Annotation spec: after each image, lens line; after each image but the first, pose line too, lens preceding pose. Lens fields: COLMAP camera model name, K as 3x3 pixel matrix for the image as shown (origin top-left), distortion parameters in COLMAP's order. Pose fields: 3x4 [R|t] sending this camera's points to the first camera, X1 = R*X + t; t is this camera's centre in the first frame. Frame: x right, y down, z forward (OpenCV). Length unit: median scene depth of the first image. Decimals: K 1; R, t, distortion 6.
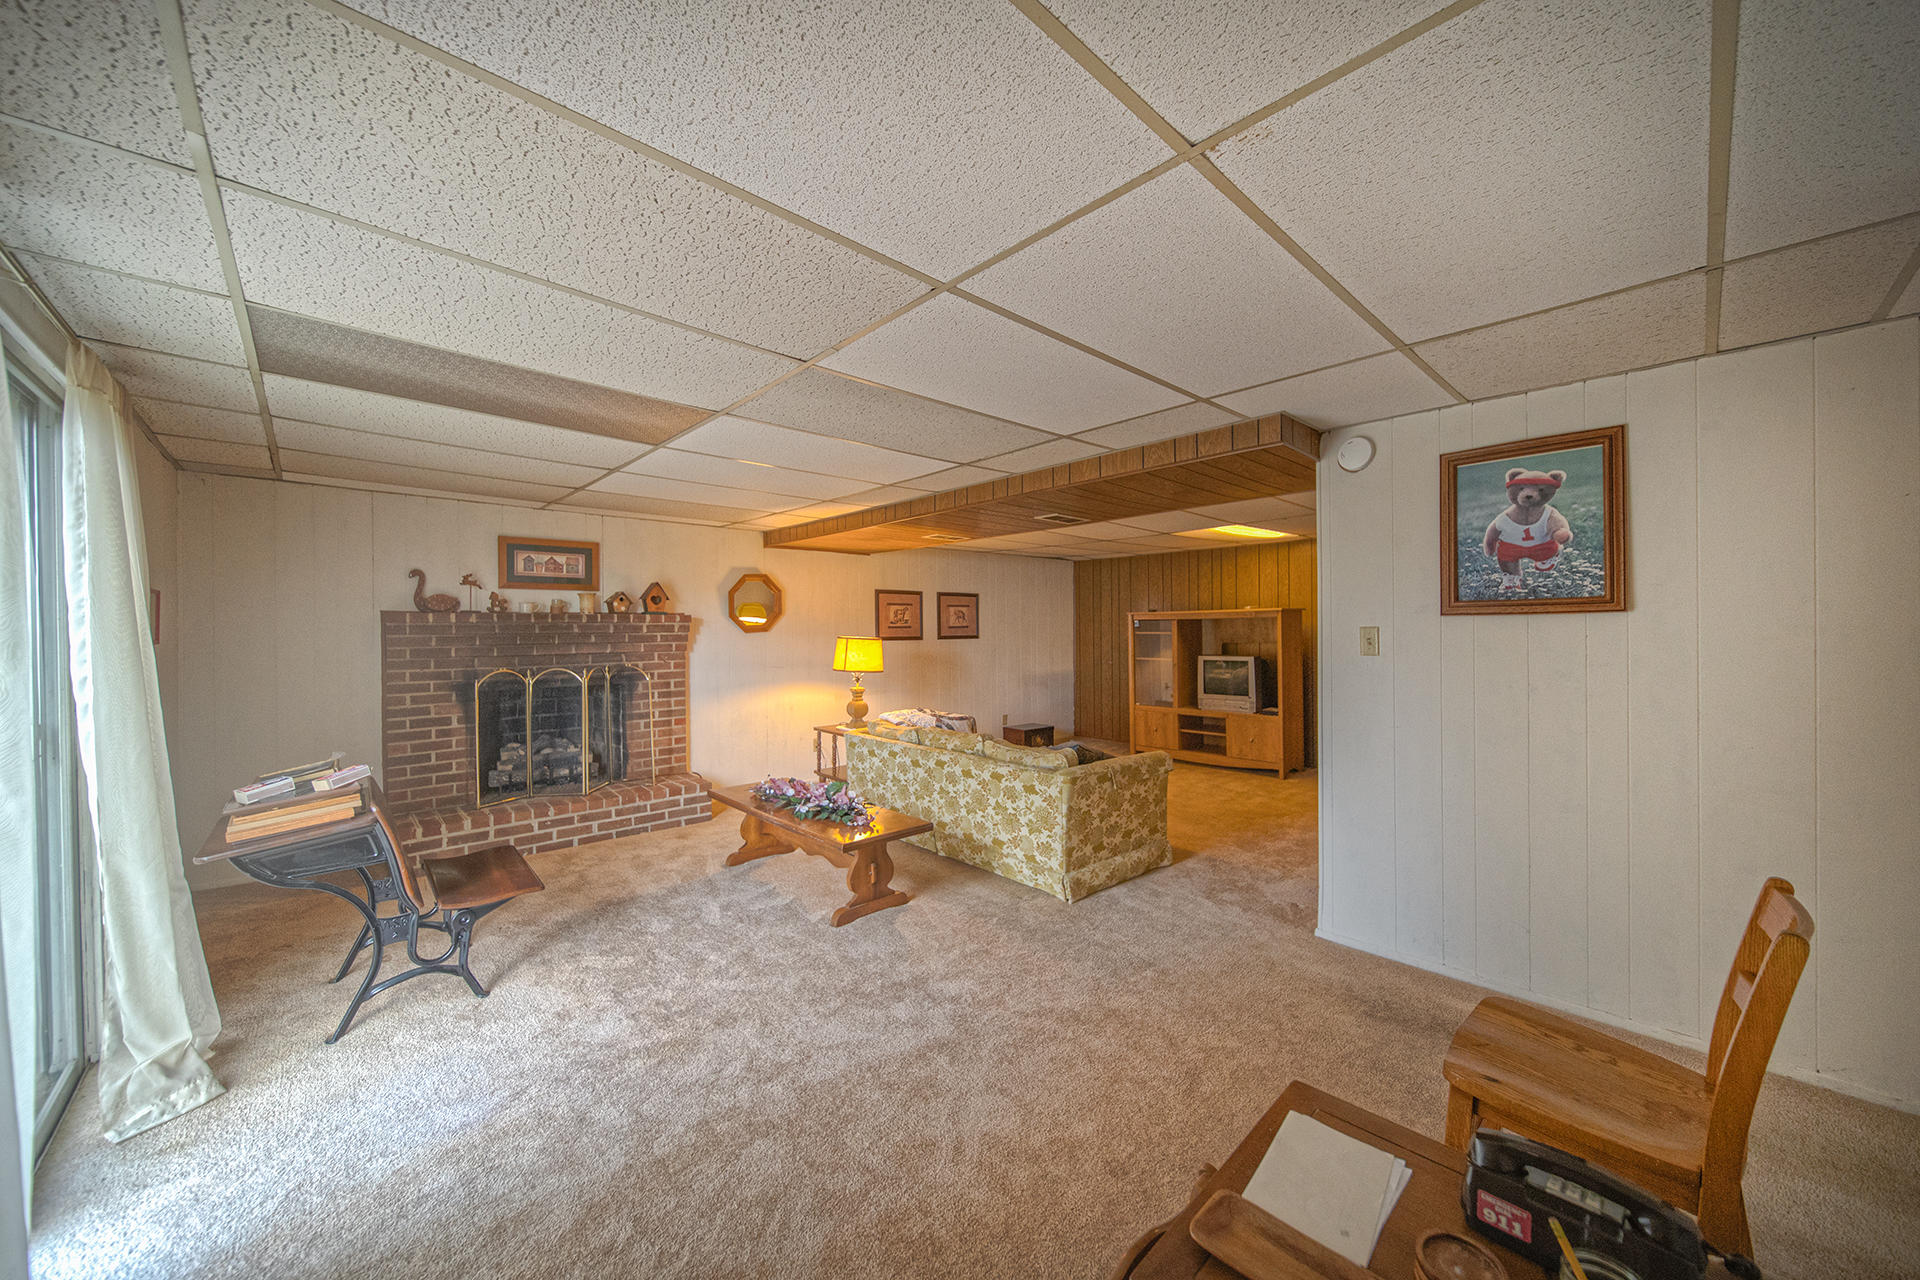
lens RADIAL K [[683.0, 0, 951.0], [0, 683.0, 633.3], [0, 0, 1]] dist [-0.001556, -0.000130]
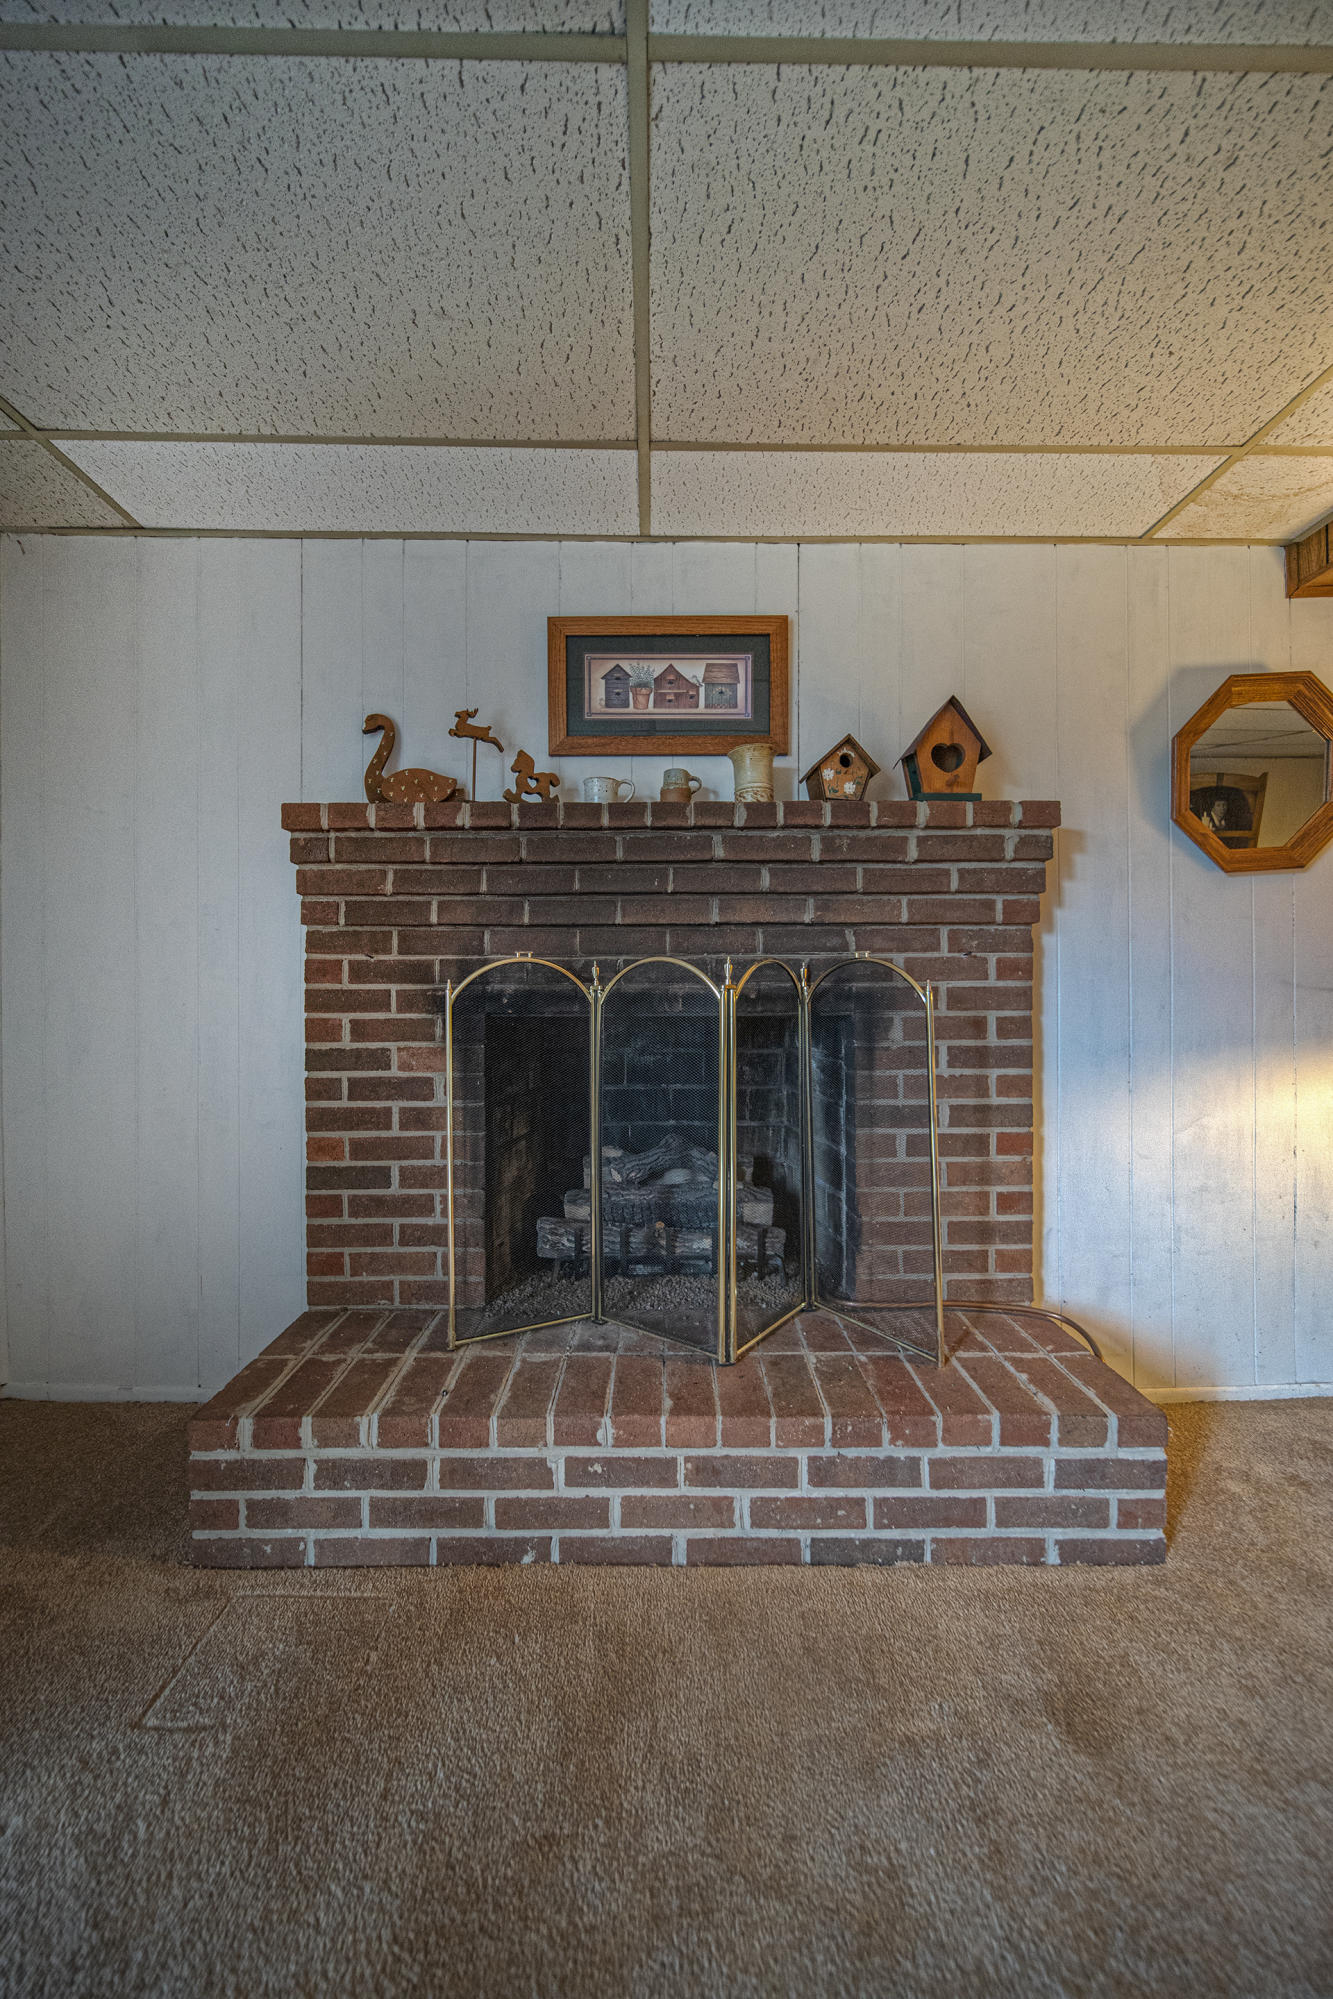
lens RADIAL K [[683.6, 0, 661.2], [0, 683.6, 1005.2], [0, 0, 1]] dist [-0.000591, -0.000025]
pose [[0.733950, 0.013218, -0.679074, -0.310881], [-0.004530, 0.999884, 0.014567, 0.062135], [0.679188, -0.007615, 0.733925, 0.671782]]
